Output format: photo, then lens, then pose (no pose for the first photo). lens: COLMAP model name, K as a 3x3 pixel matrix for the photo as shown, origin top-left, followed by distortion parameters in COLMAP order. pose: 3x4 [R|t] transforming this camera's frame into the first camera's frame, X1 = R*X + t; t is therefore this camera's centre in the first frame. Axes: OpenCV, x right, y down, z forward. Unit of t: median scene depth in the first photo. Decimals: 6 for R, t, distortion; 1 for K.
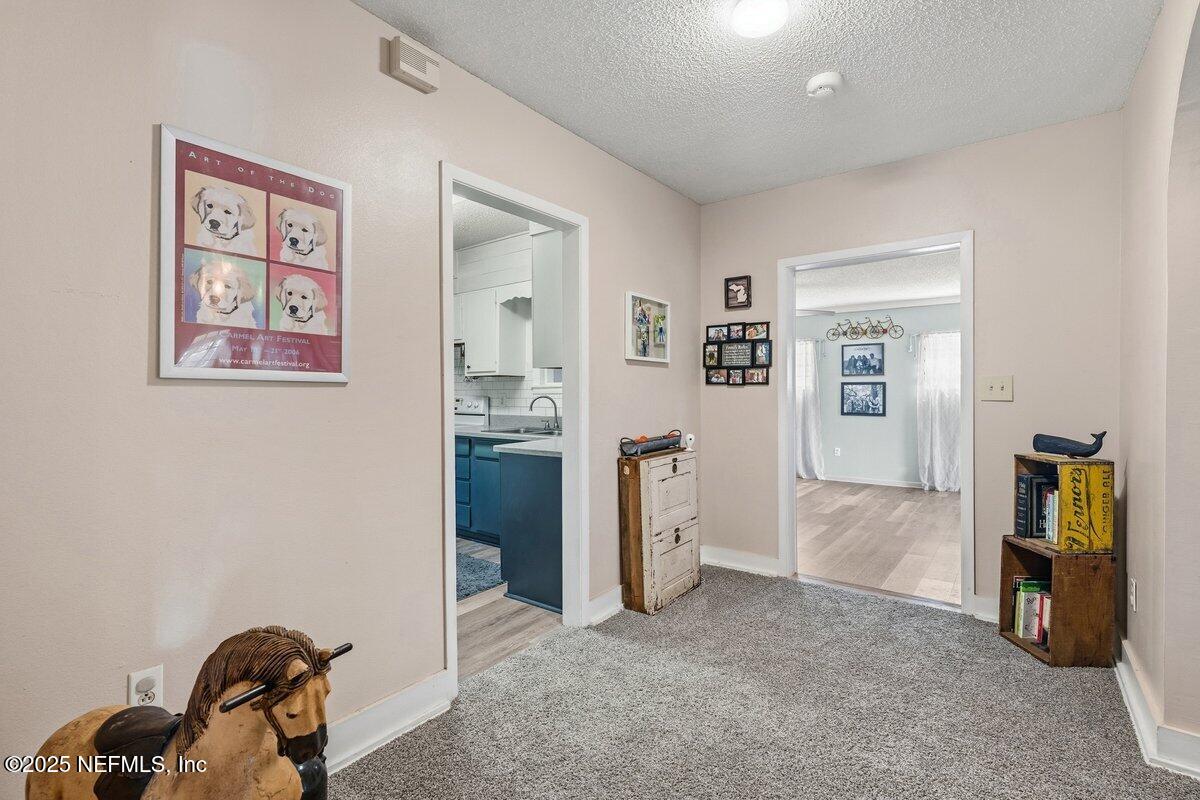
lens RADIAL K [[549.5, 0, 598.9], [0, 549.5, 394.8], [0, 0, 1]] dist [0.001170, 0.000407]
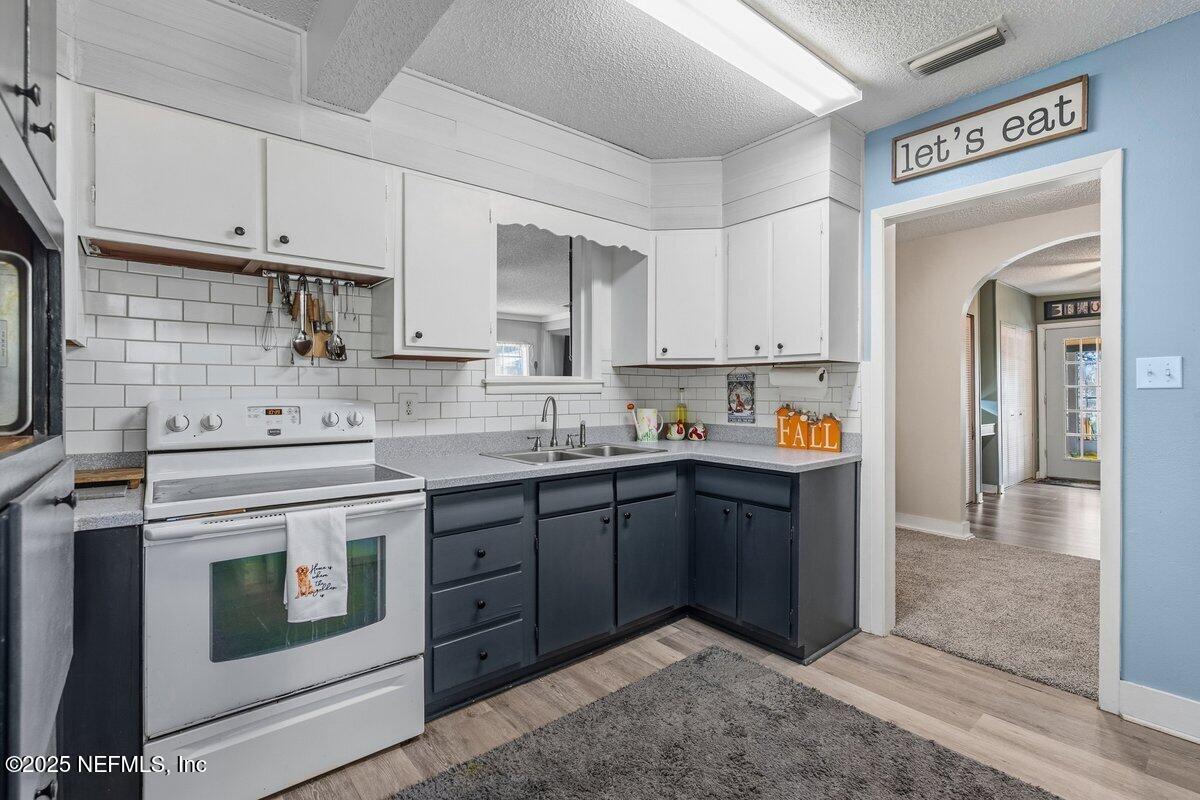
lens RADIAL K [[549.5, 0, 598.0], [0, 549.5, 392.2], [0, 0, 1]] dist [0.001170, 0.000407]
pose [[0.218307, -0.000717, 0.975880, -0.670894], [0.008551, 0.999963, -0.001178, -0.001599], [-0.975843, 0.008601, 0.218305, 0.781791]]
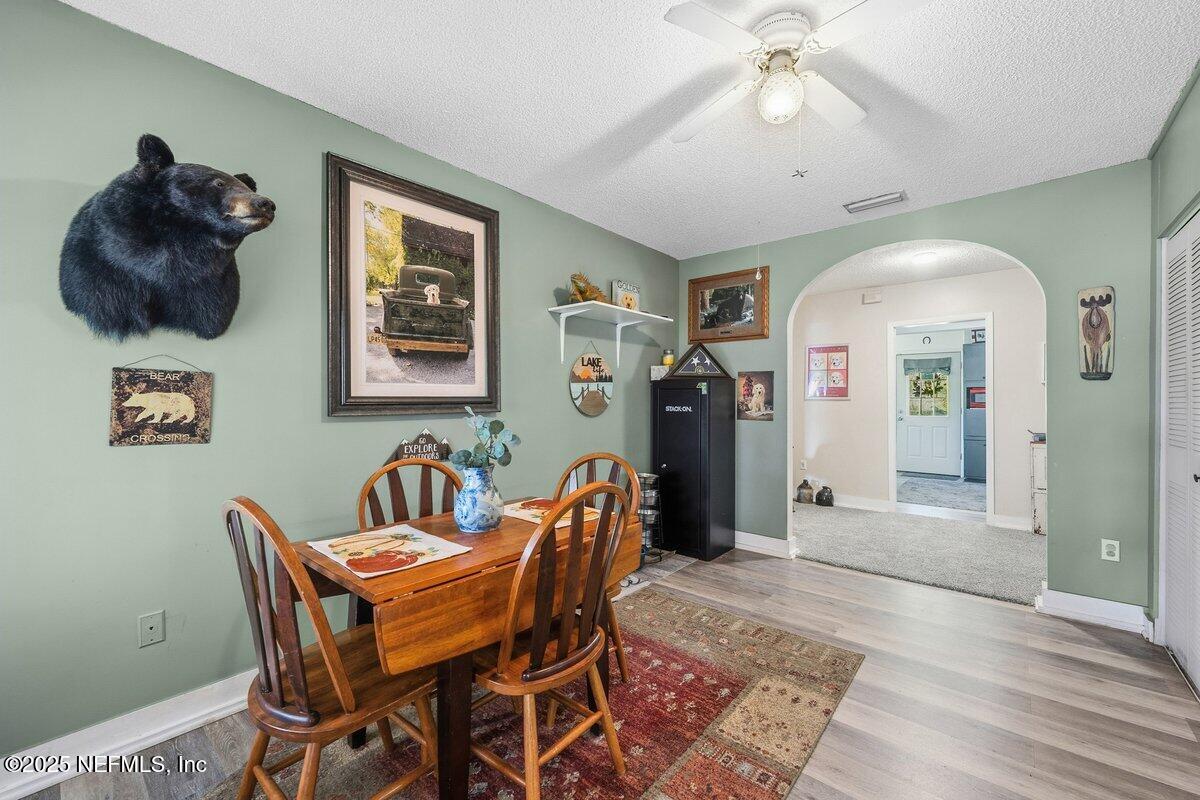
lens RADIAL K [[478.0, 0, 599.2], [0, 478.0, 401.1], [0, 0, 1]] dist [-0.000652, 0.000305]
pose [[-0.059531, -0.006630, -0.998204, 1.031780], [-0.005977, 0.999962, -0.006286, 0.005022], [0.998209, 0.005592, -0.059568, -0.155335]]
